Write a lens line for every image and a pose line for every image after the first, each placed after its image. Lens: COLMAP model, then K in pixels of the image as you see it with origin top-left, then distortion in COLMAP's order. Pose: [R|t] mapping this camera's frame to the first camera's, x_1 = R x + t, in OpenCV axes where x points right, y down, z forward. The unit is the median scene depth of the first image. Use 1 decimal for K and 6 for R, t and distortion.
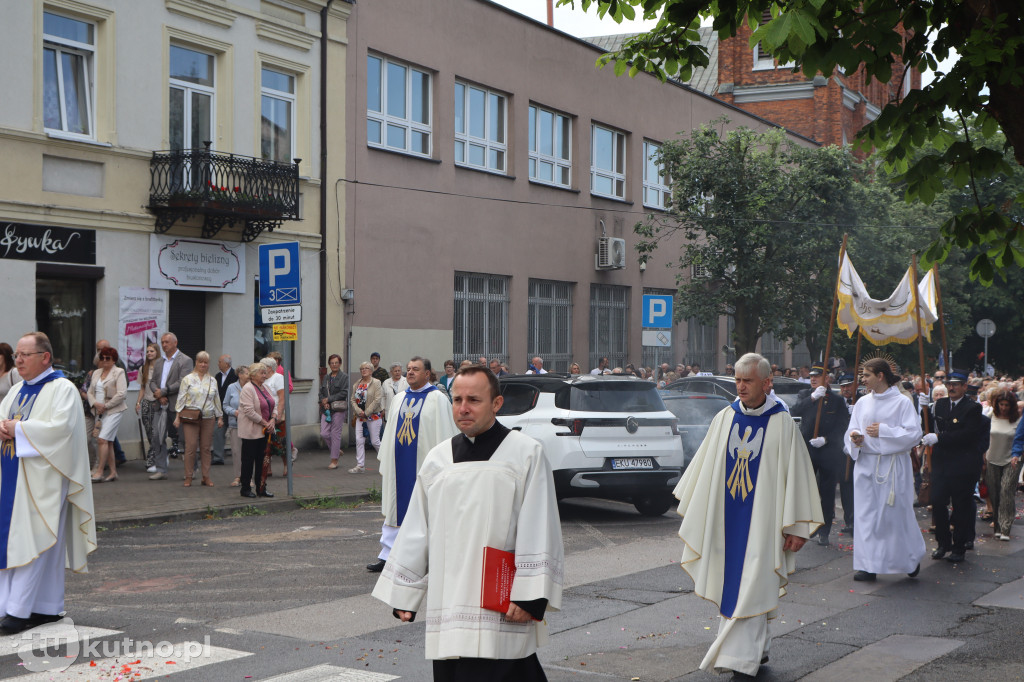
lens RADIAL K [[1480.3, 0, 510.0], [0, 1480.3, 349.6], [0, 0, 1]] dist [-0.012996, 0.081461]
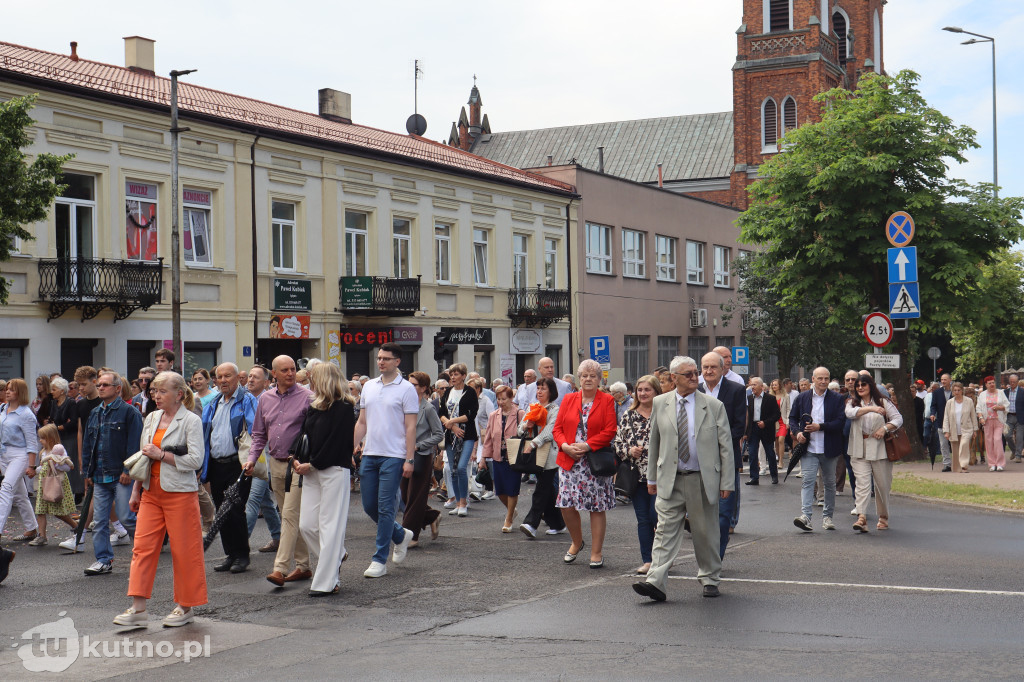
lens RADIAL K [[1480.3, 0, 510.0], [0, 1480.3, 349.6], [0, 0, 1]] dist [-0.012996, 0.081461]
pose [[0.999673, -0.024777, 0.006310, -0.218574], [0.024866, 0.999588, -0.014312, -0.014874], [-0.005953, 0.014464, 0.999878, -0.932792]]
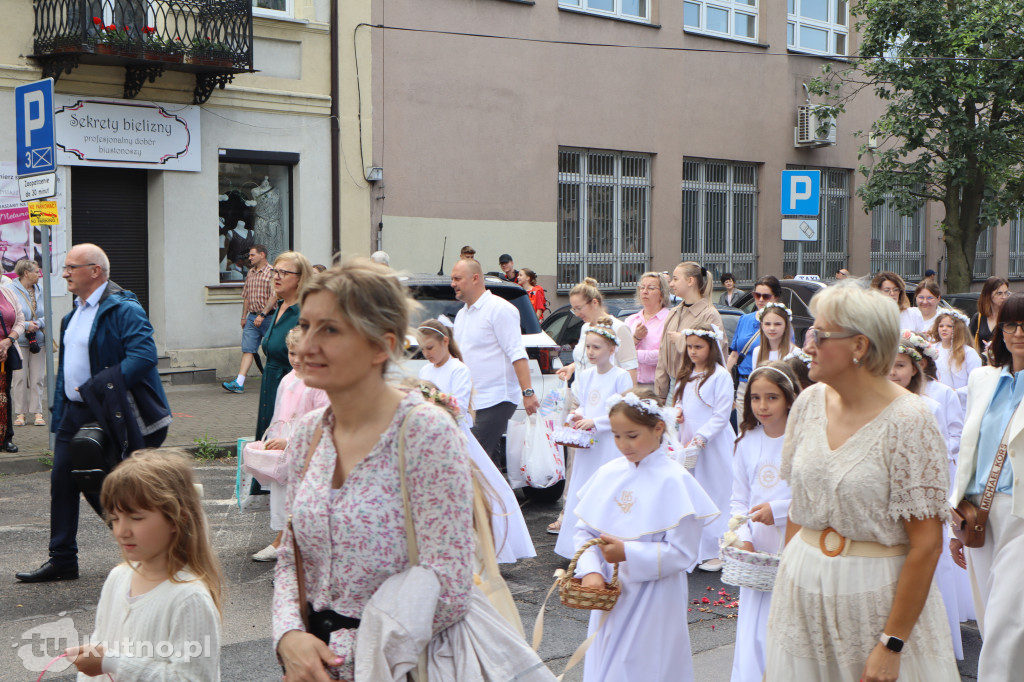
lens RADIAL K [[1474.7, 0, 506.0], [0, 1474.7, 359.9], [0, 0, 1]] dist [-0.036589, 0.058212]
pose [[0.963710, 0.016492, -0.266442, 0.166781], [0.001911, 0.997638, 0.068662, 0.006862], [0.266945, -0.066679, 0.961402, 0.278371]]
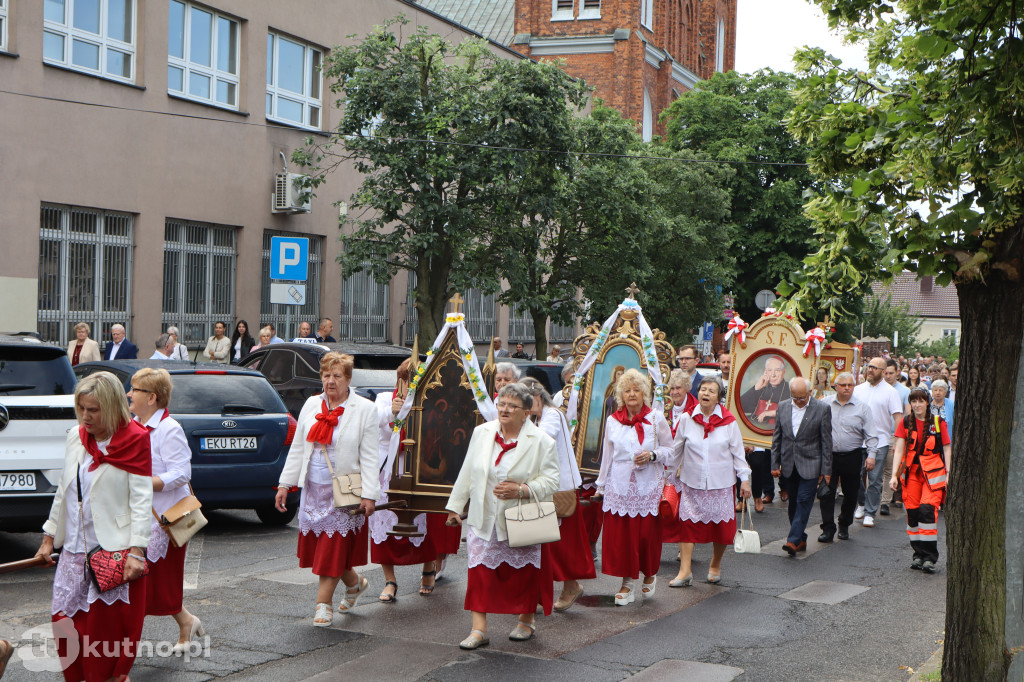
lens RADIAL K [[1477.9, 0, 510.8], [0, 1477.9, 349.2], [0, 0, 1]] dist [-0.011748, 0.030206]
pose [[0.994173, 0.019542, 0.106009, 0.143992], [-0.021524, 0.999614, 0.017585, 0.005469], [-0.105625, -0.019764, 0.994210, 0.247549]]
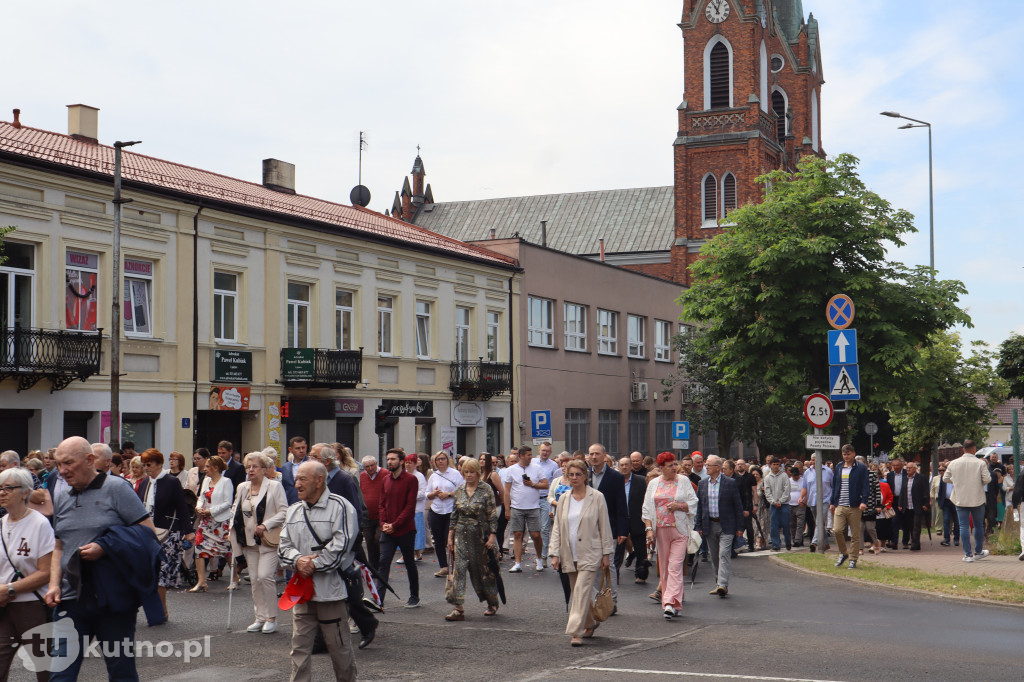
lens RADIAL K [[1480.3, 0, 510.0], [0, 1480.3, 349.6], [0, 0, 1]] dist [-0.012996, 0.081461]
pose [[0.998793, -0.011285, 0.047797, -0.220626], [0.014115, 0.998140, -0.059308, -0.021244], [-0.047038, 0.059911, 0.997095, -0.931386]]
